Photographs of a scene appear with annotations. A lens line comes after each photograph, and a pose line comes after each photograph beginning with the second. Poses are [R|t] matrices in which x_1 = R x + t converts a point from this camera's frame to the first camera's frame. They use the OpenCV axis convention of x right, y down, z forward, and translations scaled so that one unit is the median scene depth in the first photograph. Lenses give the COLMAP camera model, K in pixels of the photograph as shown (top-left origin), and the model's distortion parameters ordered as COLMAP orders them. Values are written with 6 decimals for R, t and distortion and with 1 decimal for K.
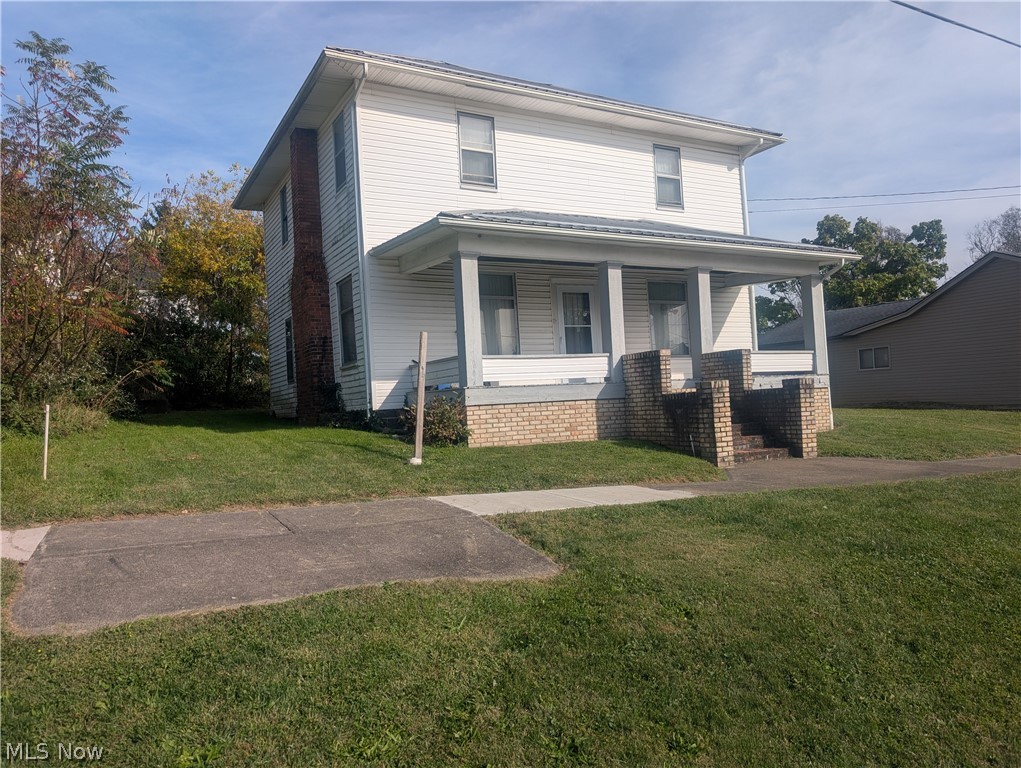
lens RADIAL K [[733.4, 0, 507.6], [0, 733.4, 386.3], [0, 0, 1]] dist [0.033051, -0.024938]
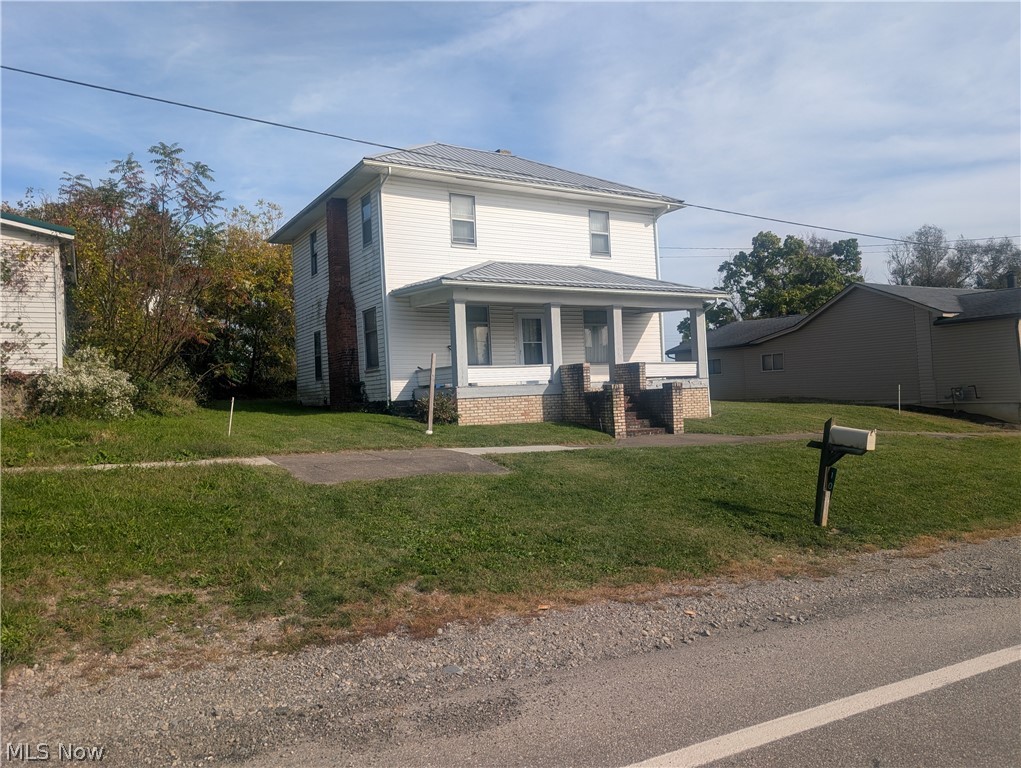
lens RADIAL K [[733.4, 0, 508.0], [0, 733.4, 386.9], [0, 0, 1]] dist [0.033051, -0.024938]
pose [[0.998992, 0.007855, 0.044201, -0.014911], [-0.008425, 0.999884, 0.012714, -0.015882], [-0.044096, -0.013073, 0.998942, -0.458304]]
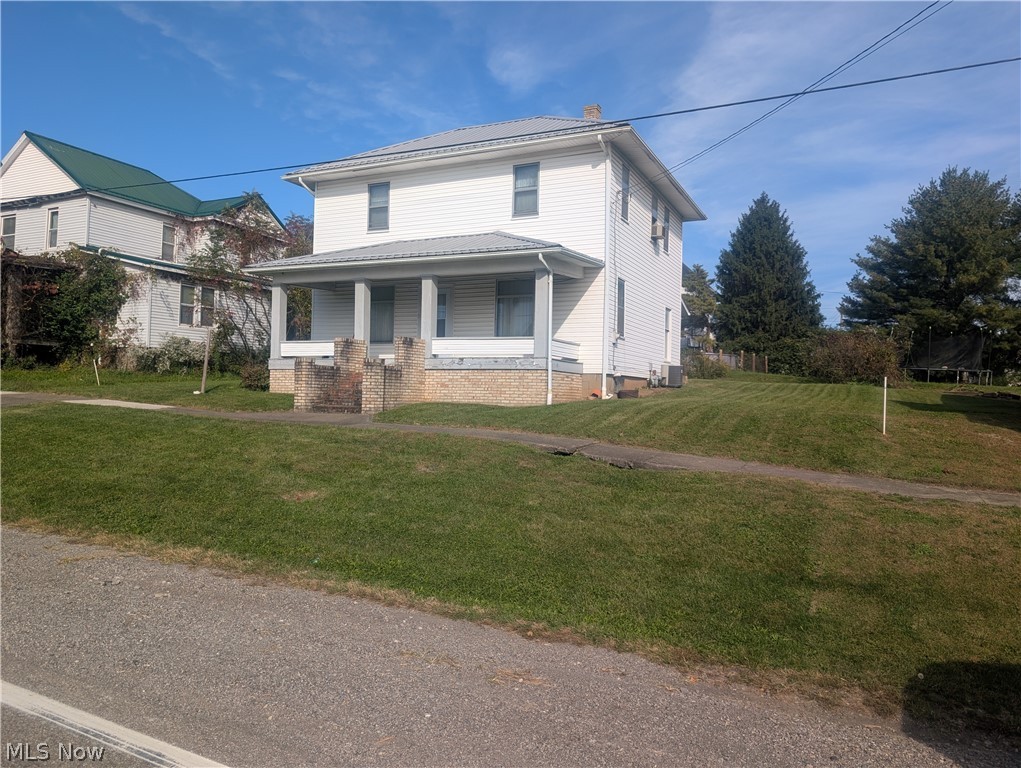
lens RADIAL K [[733.4, 0, 505.0], [0, 733.4, 380.3], [0, 0, 1]] dist [0.033051, -0.024938]
pose [[0.574177, 0.045150, -0.817485, 1.465381], [-0.026922, 0.998980, 0.036264, -0.022724], [0.818288, 0.001187, 0.574807, 0.357602]]
